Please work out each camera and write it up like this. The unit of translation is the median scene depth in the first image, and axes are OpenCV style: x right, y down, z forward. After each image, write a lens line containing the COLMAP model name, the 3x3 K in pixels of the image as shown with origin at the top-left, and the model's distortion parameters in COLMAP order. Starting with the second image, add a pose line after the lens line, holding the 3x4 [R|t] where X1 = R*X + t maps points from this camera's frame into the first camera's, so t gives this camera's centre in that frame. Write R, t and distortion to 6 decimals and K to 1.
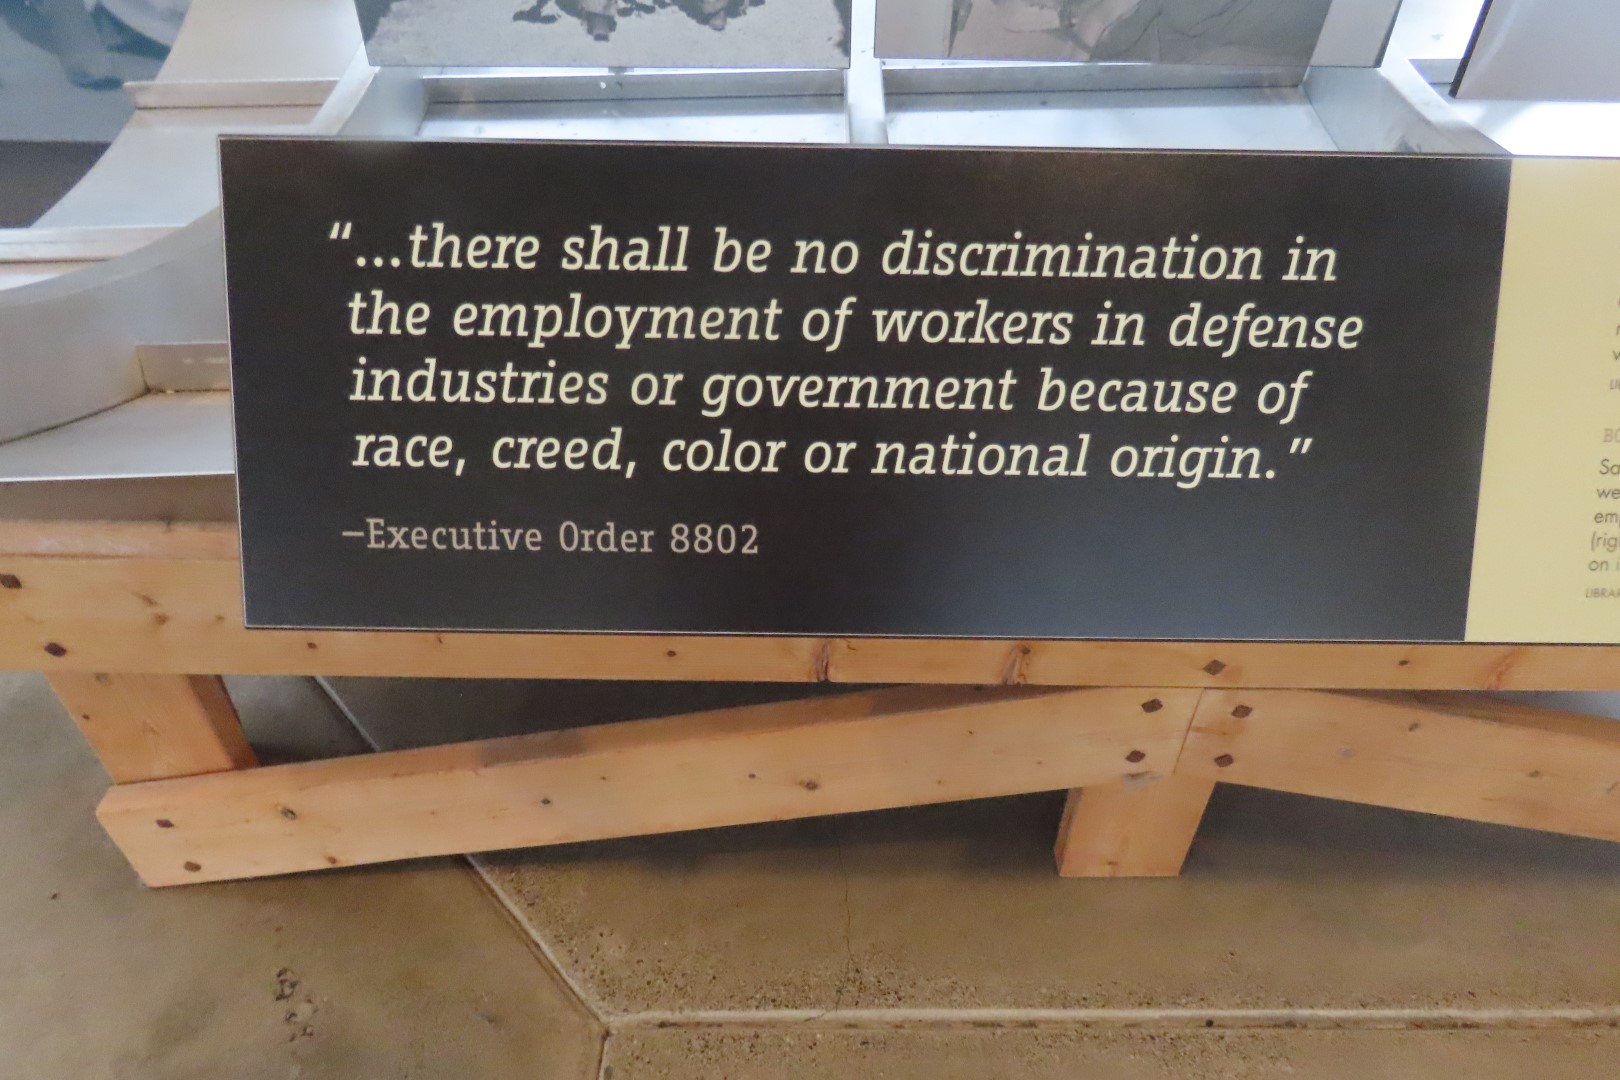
lens RADIAL K [[1043.8, 0, 811.9], [0, 1043.8, 538.8], [0, 0, 1]] dist [-0.009816, 0.004086]
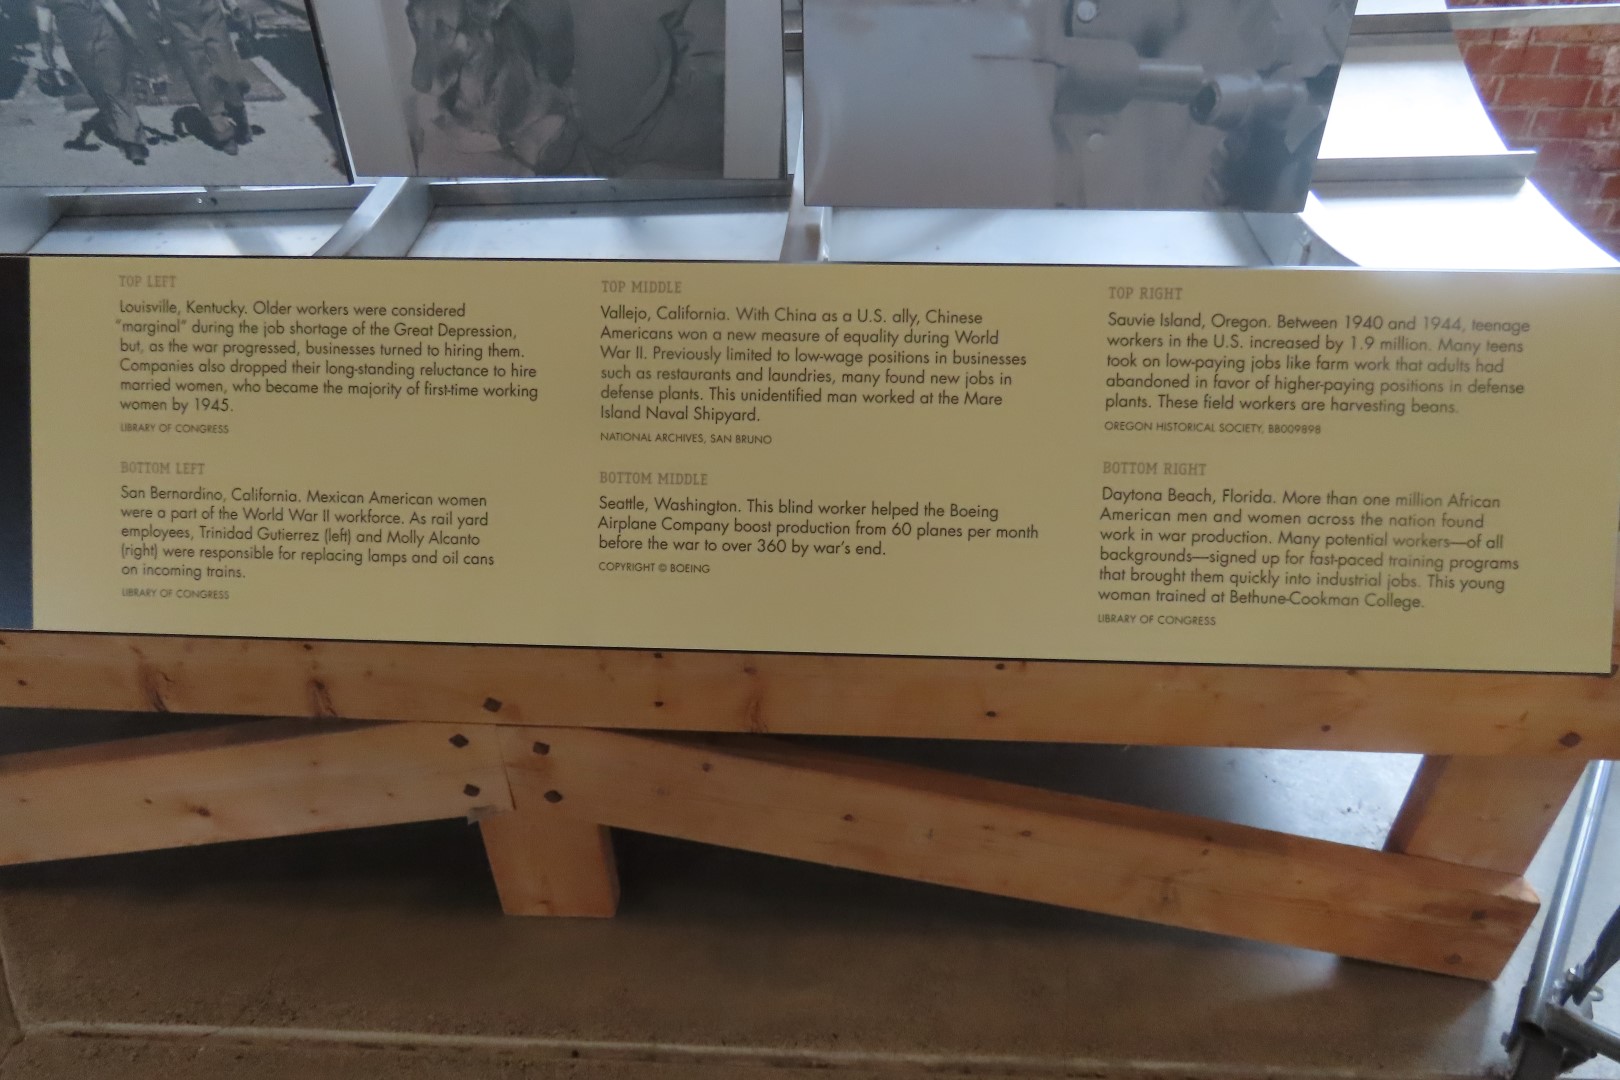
lens RADIAL K [[1043.8, 0, 806.8], [0, 1043.8, 537.3], [0, 0, 1]] dist [-0.009816, 0.004086]
pose [[0.998541, 0.009522, -0.053153, 0.666135], [-0.014367, 0.995700, -0.091519, 0.036369], [0.052053, 0.092149, 0.994384, -0.088023]]
